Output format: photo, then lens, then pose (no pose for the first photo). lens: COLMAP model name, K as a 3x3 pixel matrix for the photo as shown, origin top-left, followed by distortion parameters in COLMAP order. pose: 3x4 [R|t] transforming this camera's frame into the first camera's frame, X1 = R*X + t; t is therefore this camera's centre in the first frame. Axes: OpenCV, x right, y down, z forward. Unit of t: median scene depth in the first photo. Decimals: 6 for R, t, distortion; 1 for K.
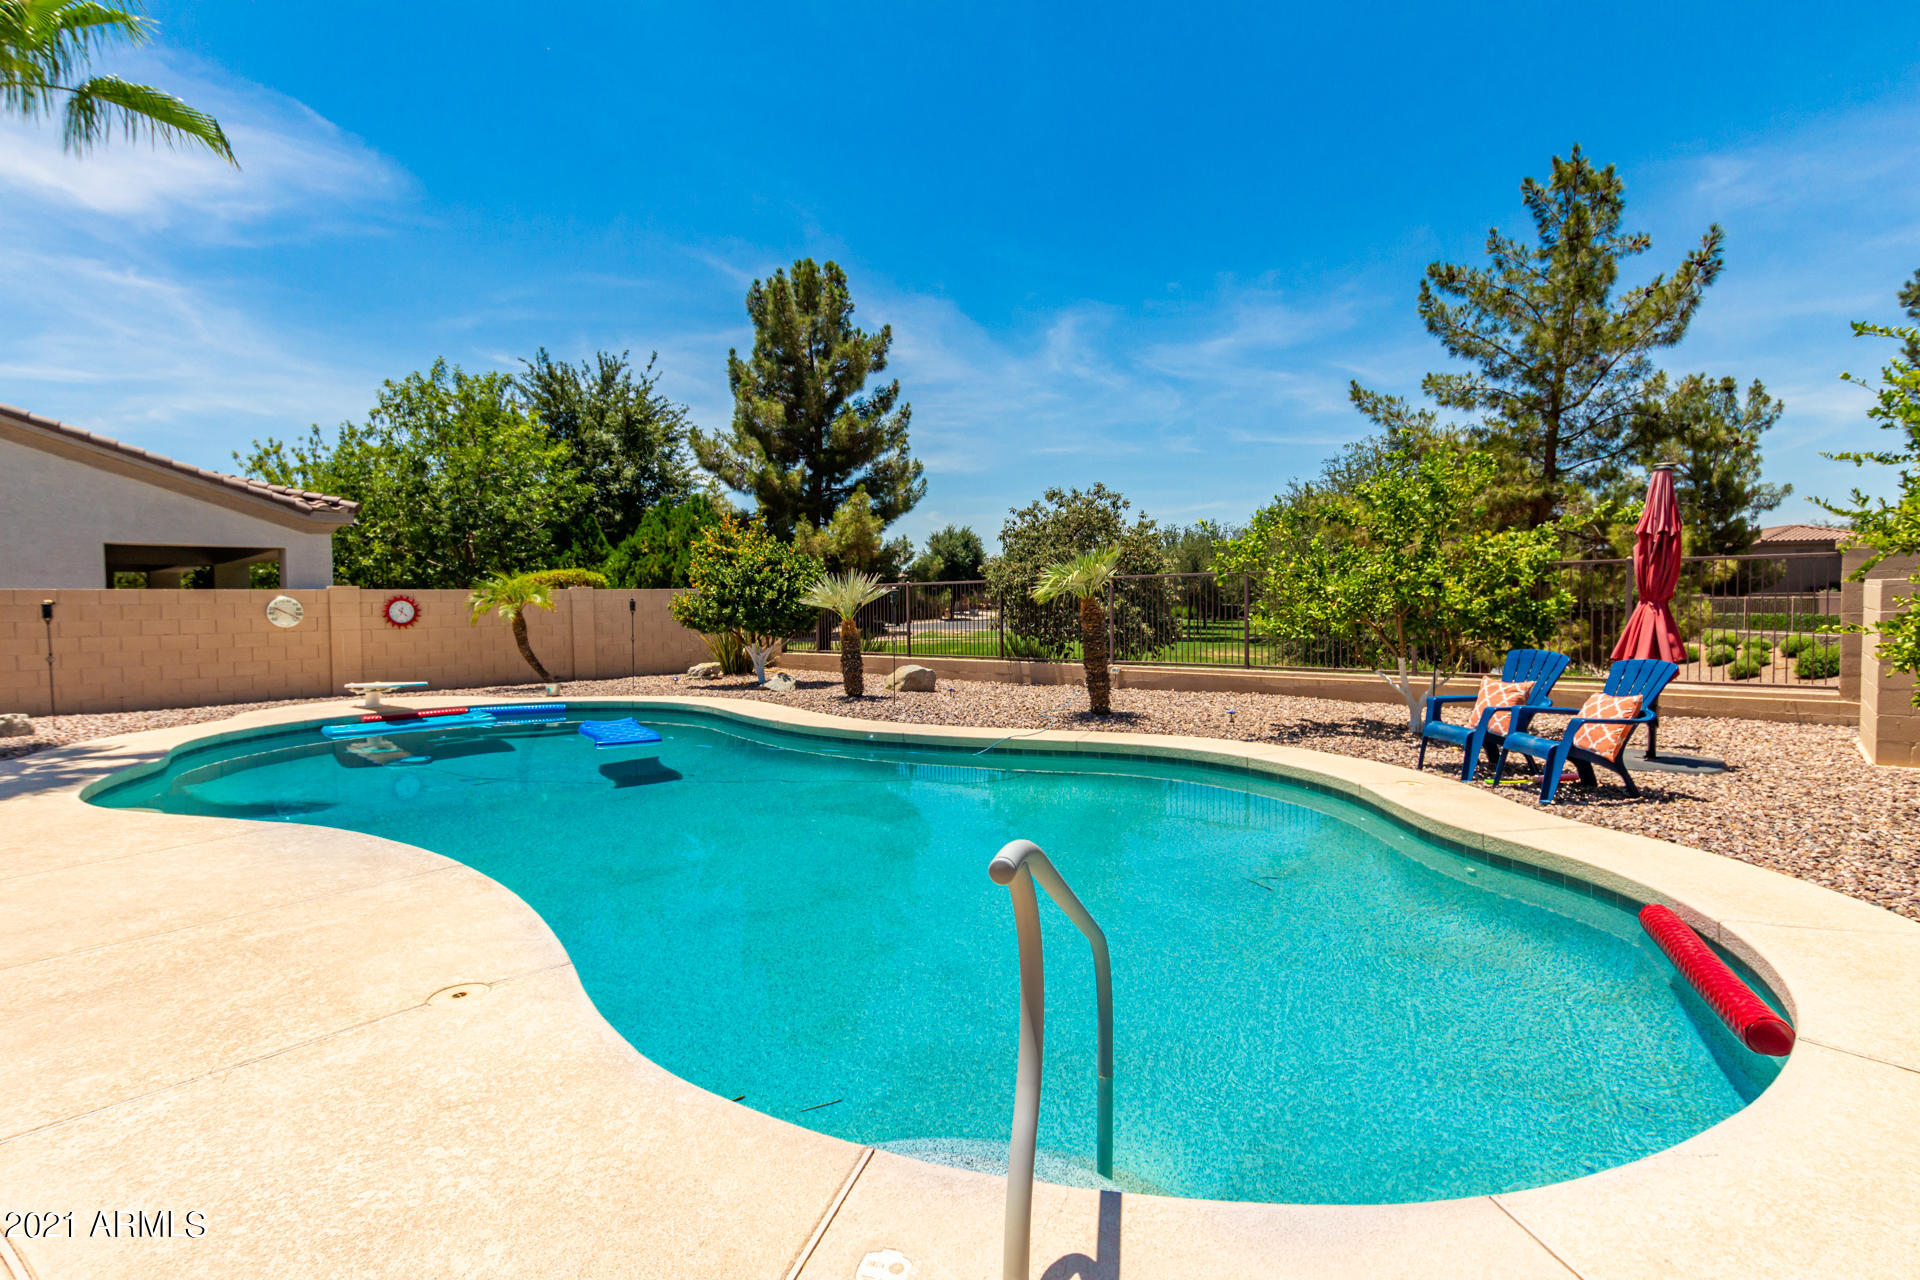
lens RADIAL K [[898.0, 0, 956.2], [0, 898.0, 643.5], [0, 0, 1]] dist [0.004500, 0.000297]
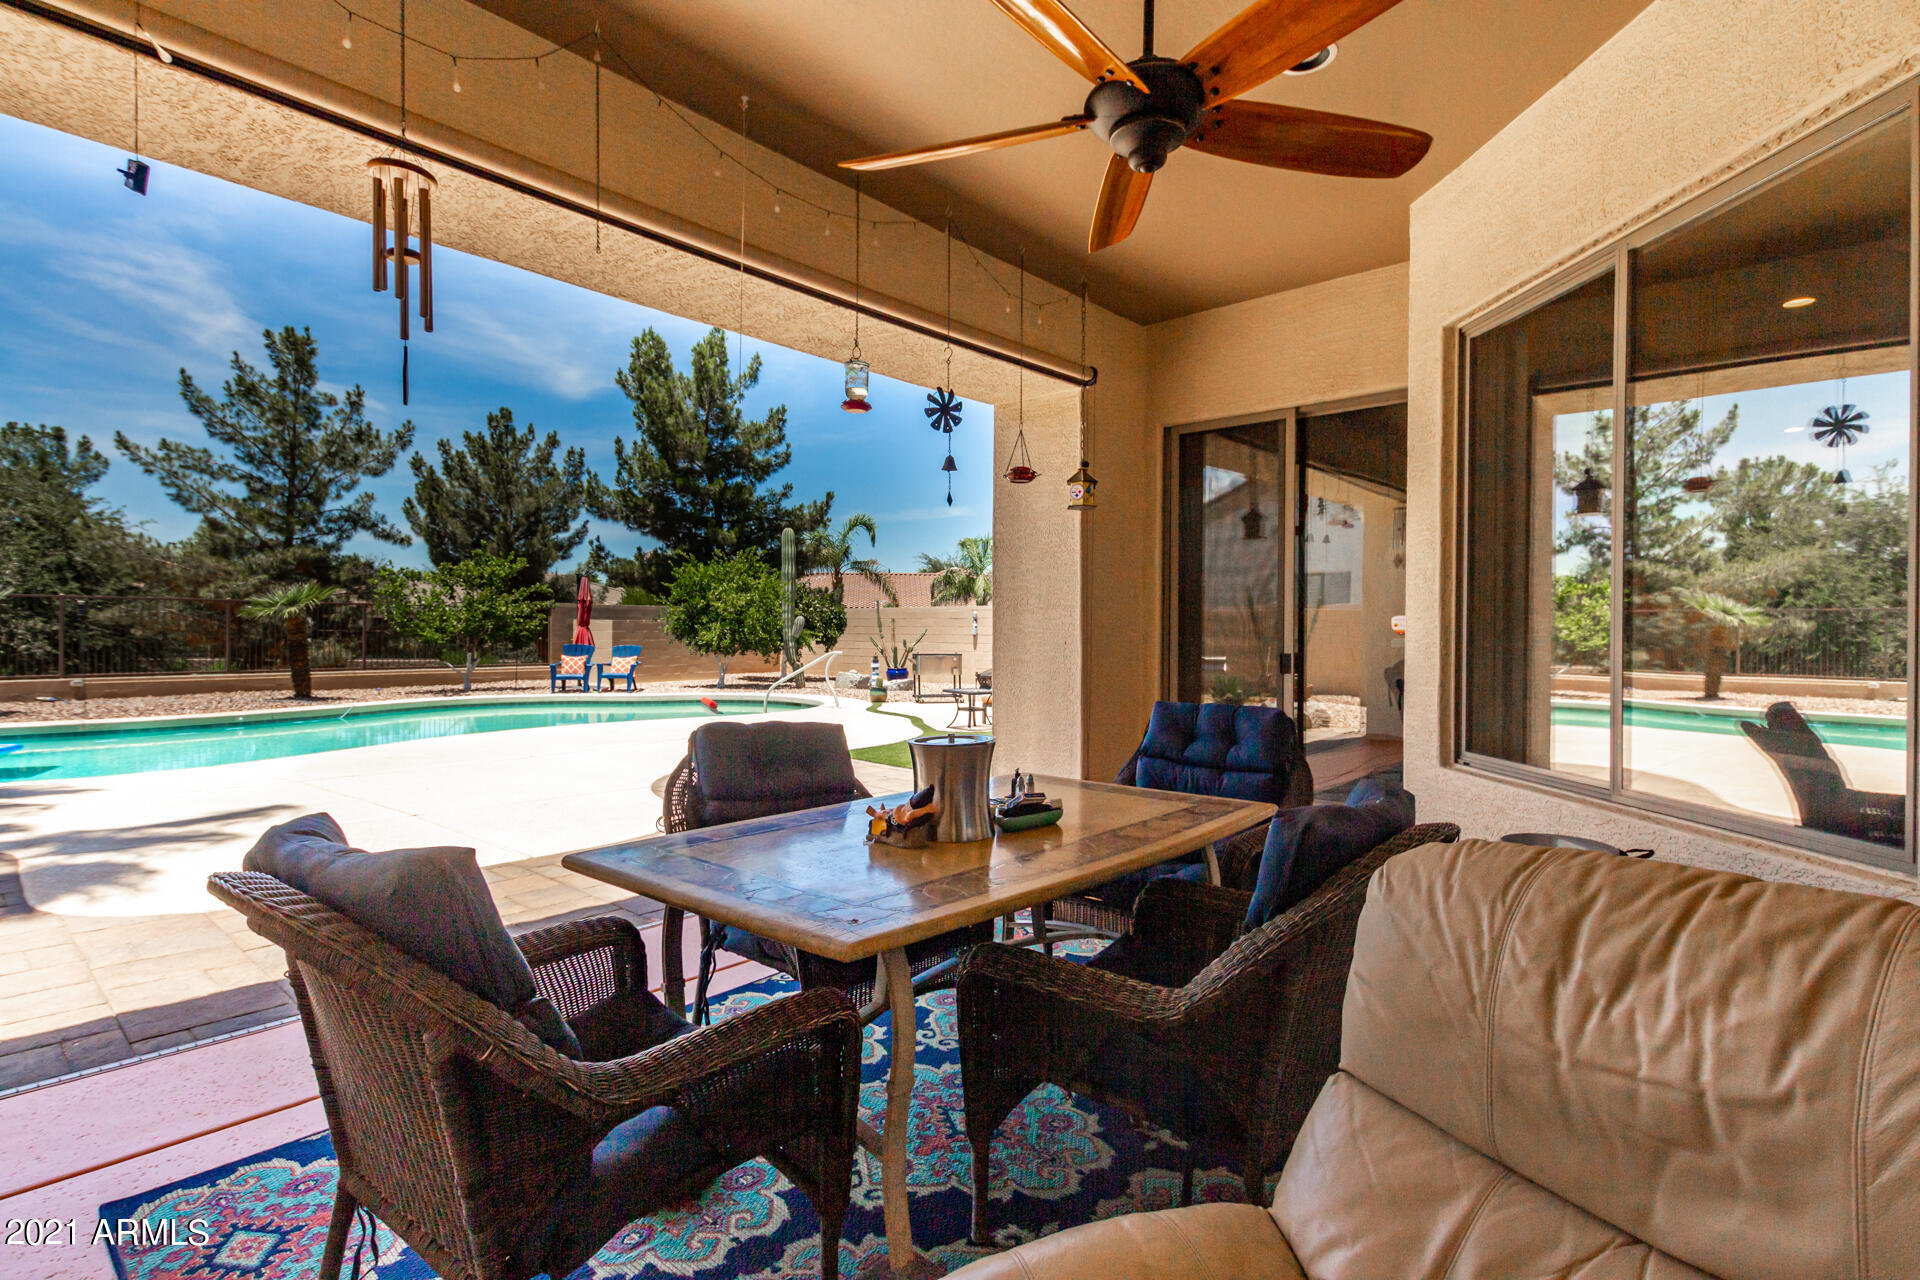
lens RADIAL K [[996.6, 0, 964.6], [0, 996.6, 649.1], [0, 0, 1]] dist [0.005327, 0.000703]
pose [[-0.063005, -0.003754, 0.998006, -0.965870], [0.044493, 0.998988, 0.006567, 0.025103], [-0.997021, 0.044818, -0.062774, 0.020216]]
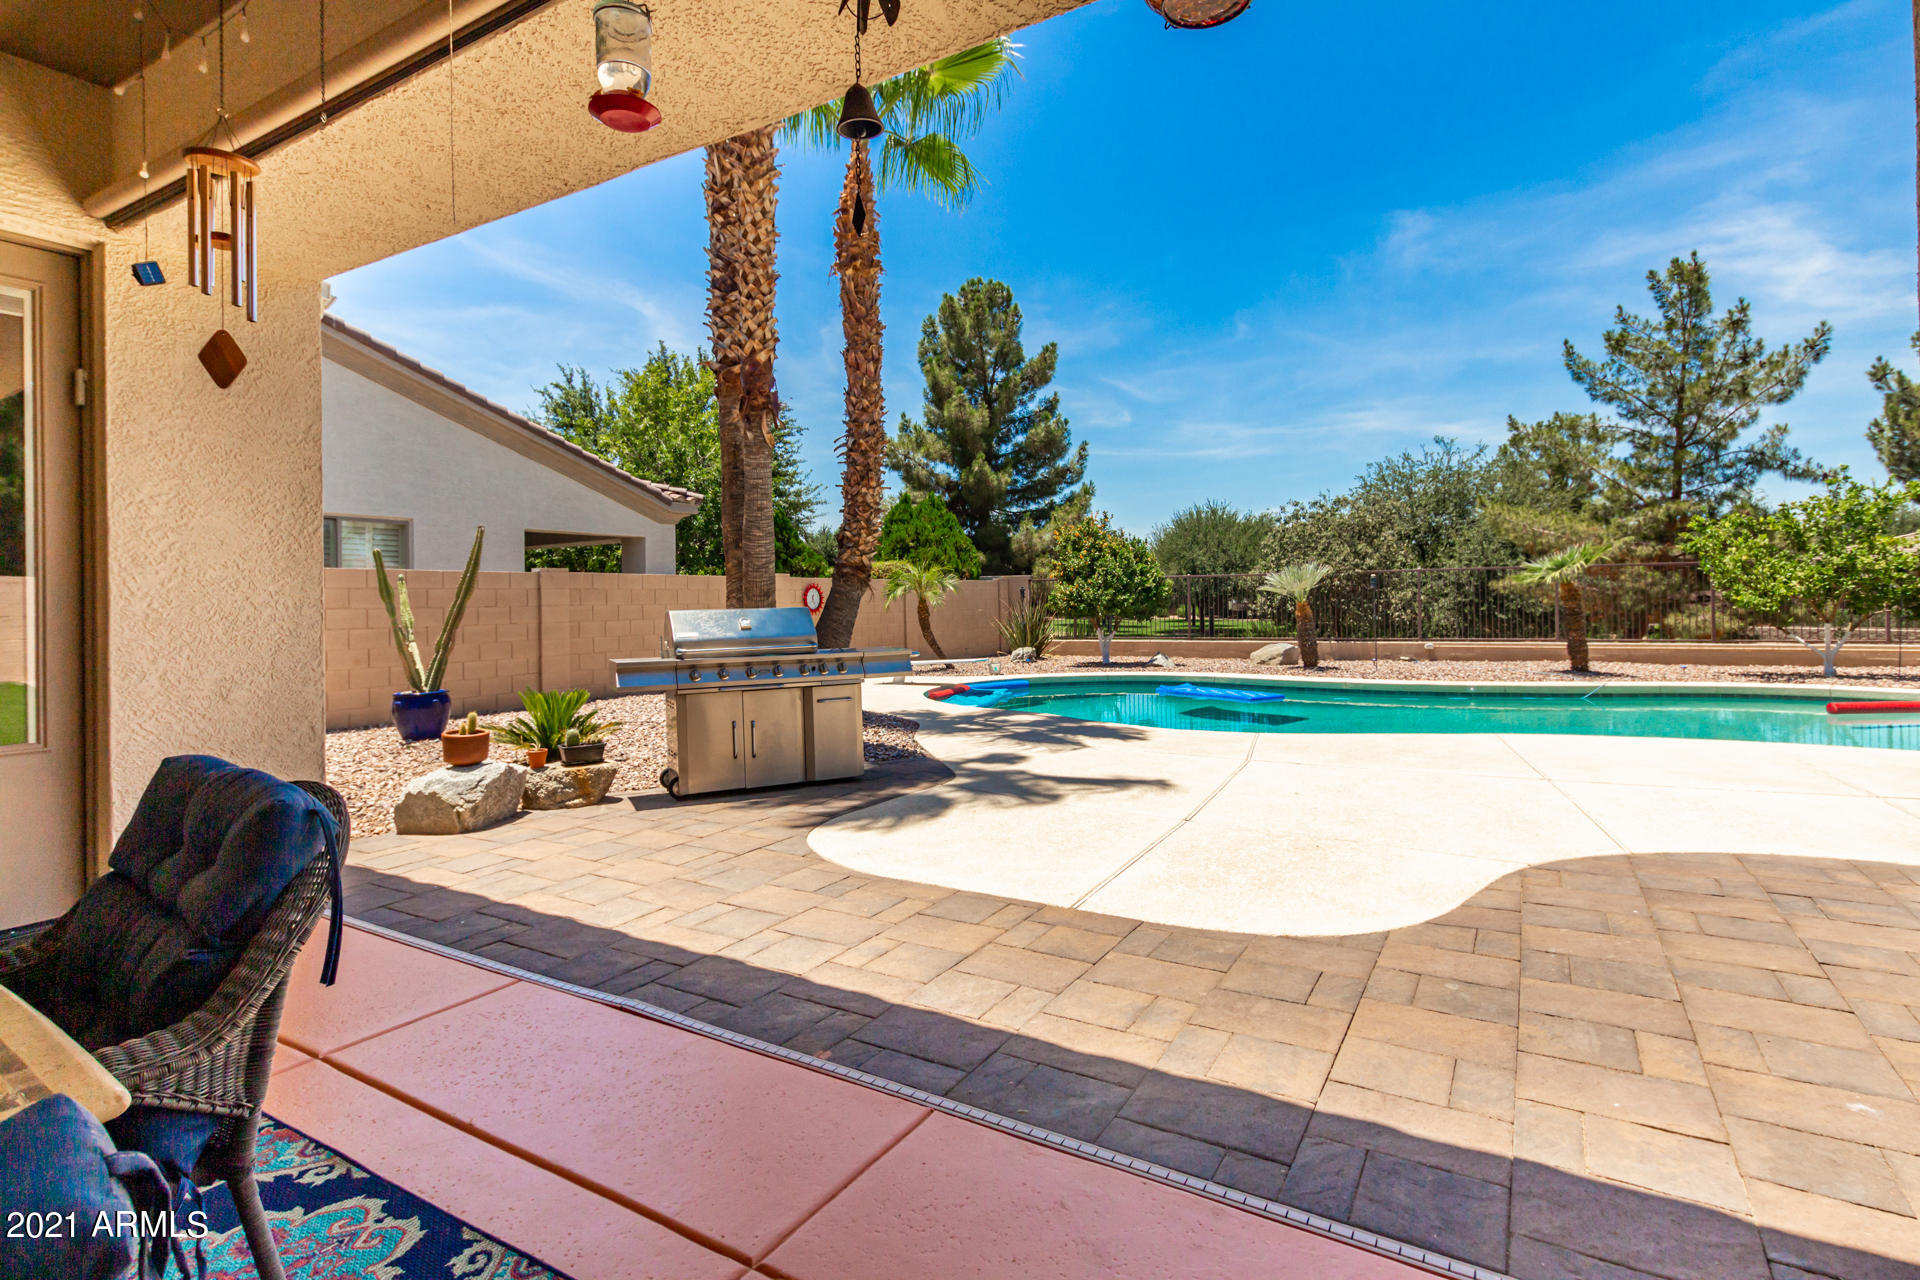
lens RADIAL K [[942.4, 0, 929.7], [0, 942.4, 605.8], [0, 0, 1]] dist [0.005068, 0.000386]
pose [[0.976858, -0.001395, 0.213883, -0.662921], [0.012420, 0.998661, -0.050212, 0.027472], [-0.213526, 0.051707, 0.975568, -0.094366]]
